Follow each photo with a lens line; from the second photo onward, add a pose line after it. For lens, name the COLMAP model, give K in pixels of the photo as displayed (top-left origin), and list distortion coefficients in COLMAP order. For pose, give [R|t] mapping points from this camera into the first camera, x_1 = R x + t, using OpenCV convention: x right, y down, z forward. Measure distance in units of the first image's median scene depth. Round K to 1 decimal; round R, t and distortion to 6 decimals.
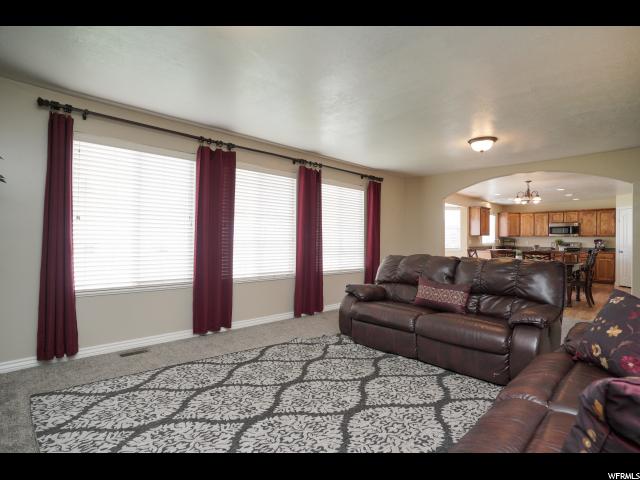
lens RADIAL K [[336.8, 0, 316.3], [0, 336.8, 240.4], [0, 0, 1]] dist [-0.073458, 0.041135]
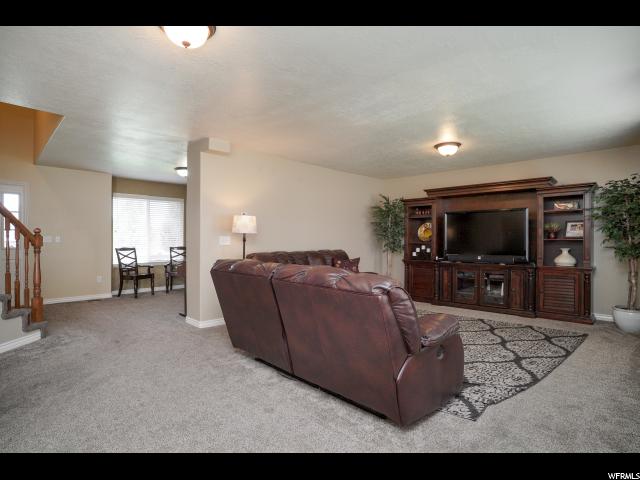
lens RADIAL K [[336.8, 0, 316.3], [0, 336.8, 240.4], [0, 0, 1]] dist [-0.073458, 0.041135]
pose [[-0.999804, -0.013674, -0.014289, 0.438849], [-0.013634, 0.999903, -0.002846, 0.005173], [0.014326, -0.002650, -0.999894, 1.997868]]
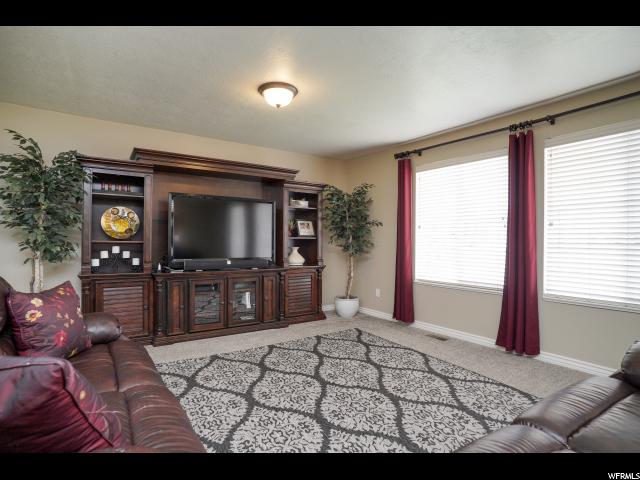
lens RADIAL K [[336.8, 0, 316.3], [0, 336.8, 240.4], [0, 0, 1]] dist [-0.073458, 0.041135]
pose [[-0.169328, -0.014999, -0.985446, 0.748742], [-0.009384, 0.999863, -0.013606, 0.010734], [0.985515, 0.006944, -0.169445, 0.814121]]
